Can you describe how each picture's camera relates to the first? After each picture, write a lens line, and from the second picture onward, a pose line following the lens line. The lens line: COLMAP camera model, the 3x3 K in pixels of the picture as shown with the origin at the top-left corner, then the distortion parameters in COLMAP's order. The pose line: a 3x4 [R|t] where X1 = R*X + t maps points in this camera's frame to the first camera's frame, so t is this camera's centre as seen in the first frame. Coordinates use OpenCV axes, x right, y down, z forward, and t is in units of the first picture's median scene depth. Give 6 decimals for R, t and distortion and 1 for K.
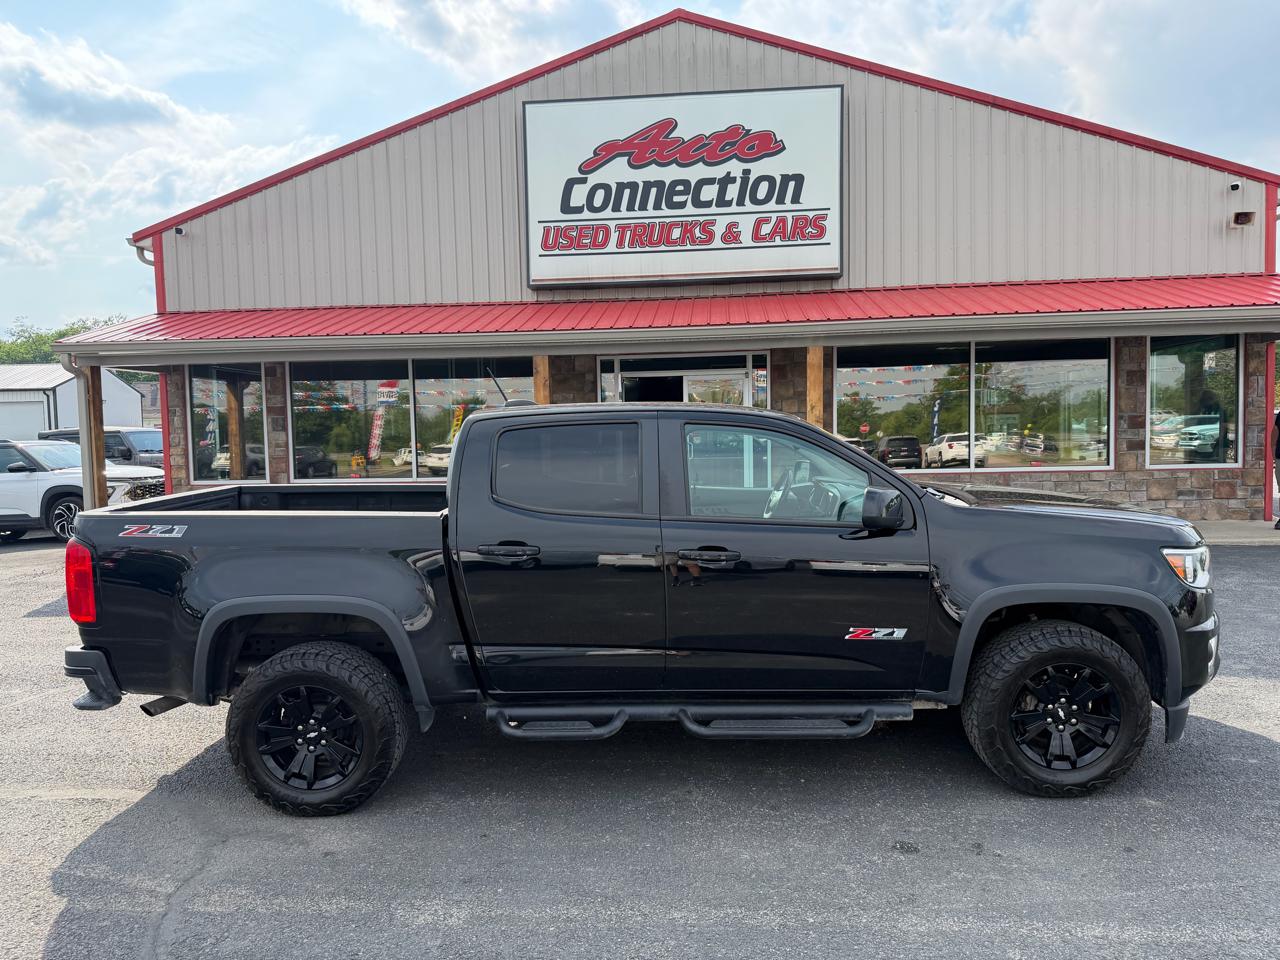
lens RADIAL K [[908.0, 0, 631.9], [0, 908.0, 495.1], [0, 0, 1]] dist [0.024916, -0.034004]
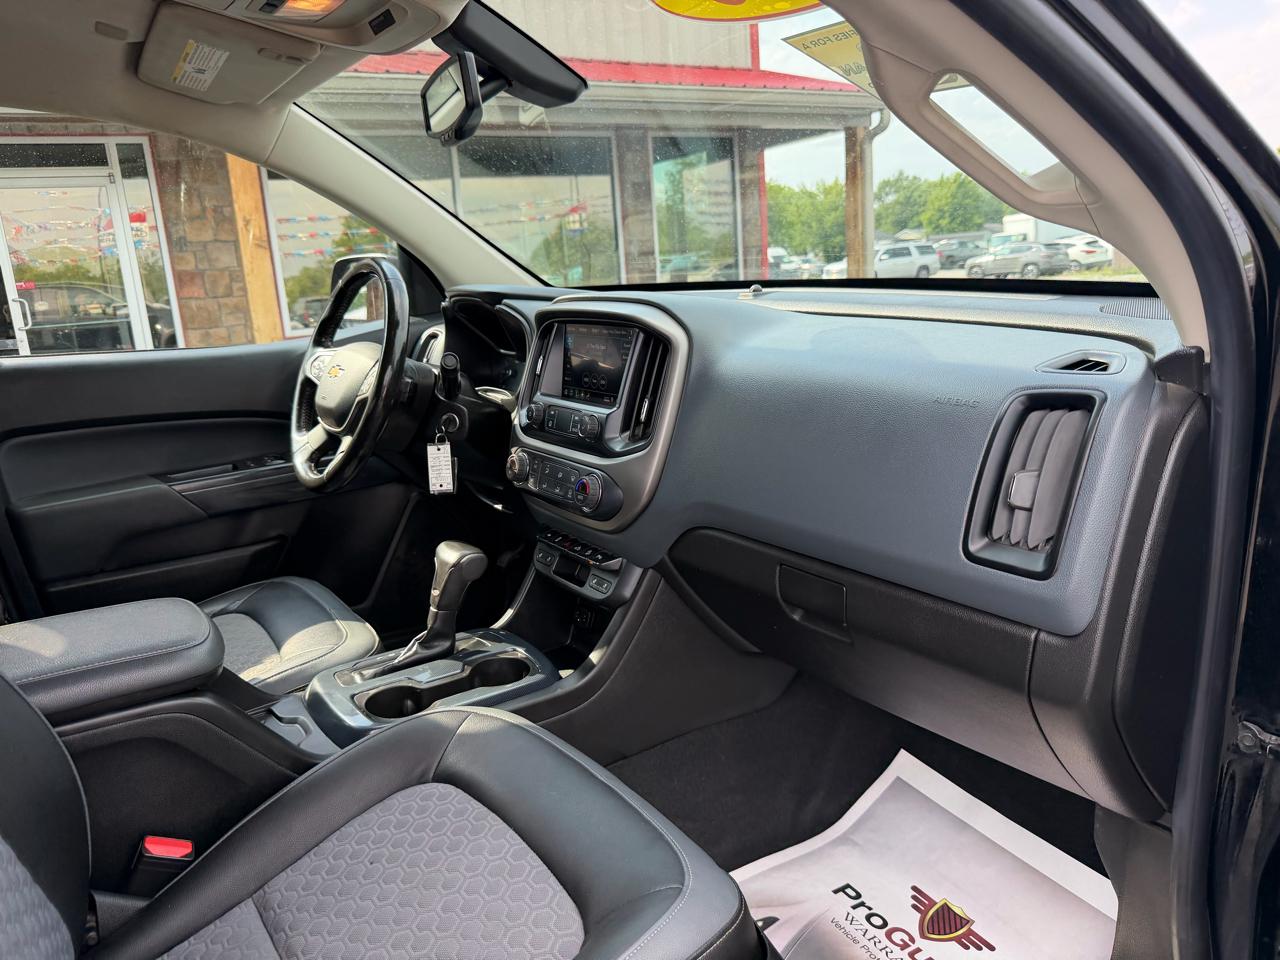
lens RADIAL K [[908.0, 0, 649.9], [0, 908.0, 474.9], [0, 0, 1]] dist [0.024916, -0.034004]
pose [[0.804660, -0.163010, 0.570921, 0.039488], [0.090847, 0.984053, 0.152927, 0.000175], [-0.586745, -0.071188, 0.806637, 0.305190]]
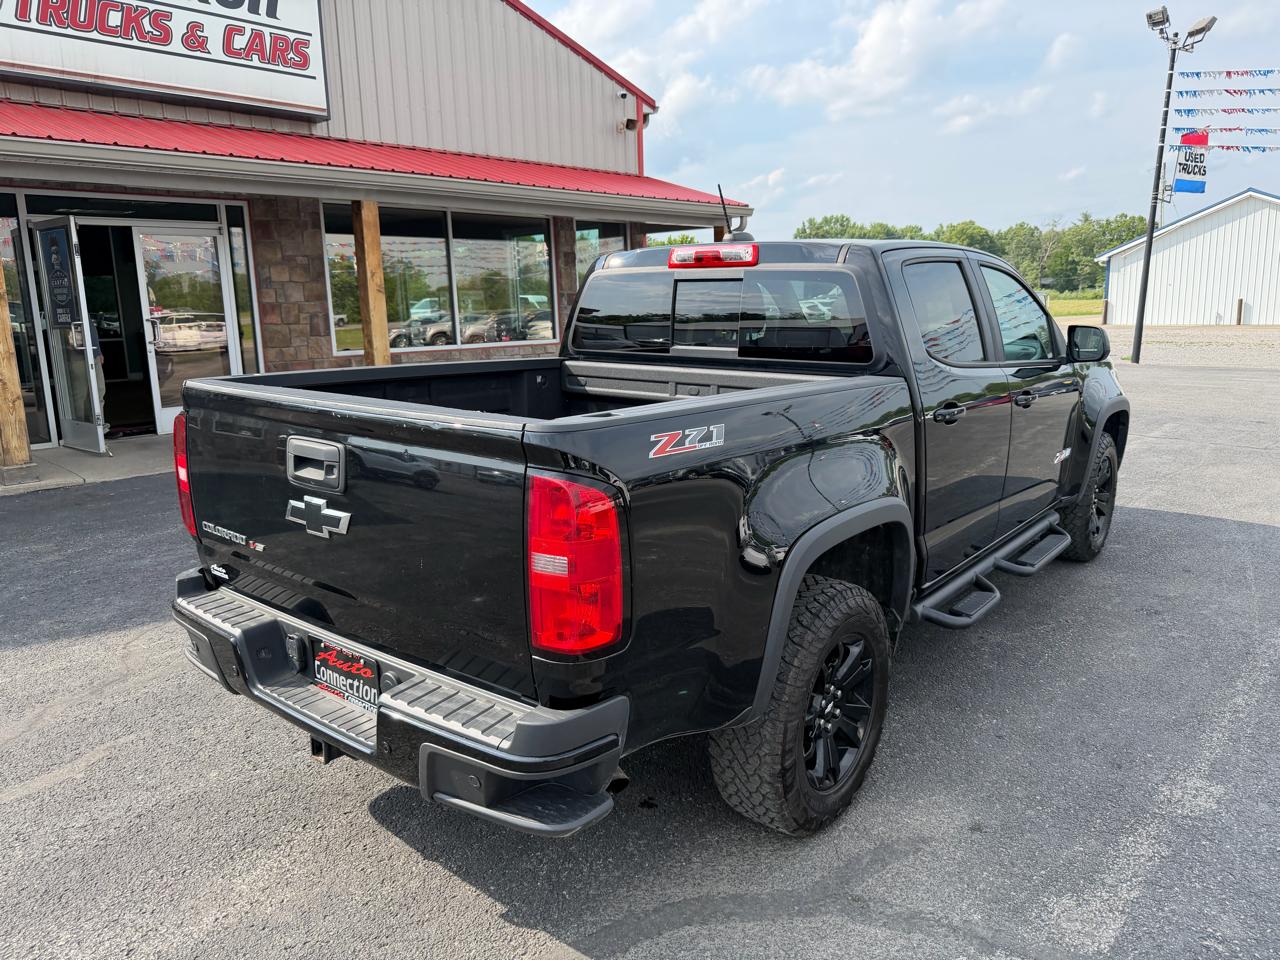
lens RADIAL K [[908.0, 0, 645.8], [0, 908.0, 479.5], [0, 0, 1]] dist [0.024916, -0.034004]
pose [[0.595041, -0.148059, 0.789939, -0.319383], [0.065046, 0.988532, 0.136284, -0.003659], [-0.801059, -0.029712, 0.597848, 0.236665]]
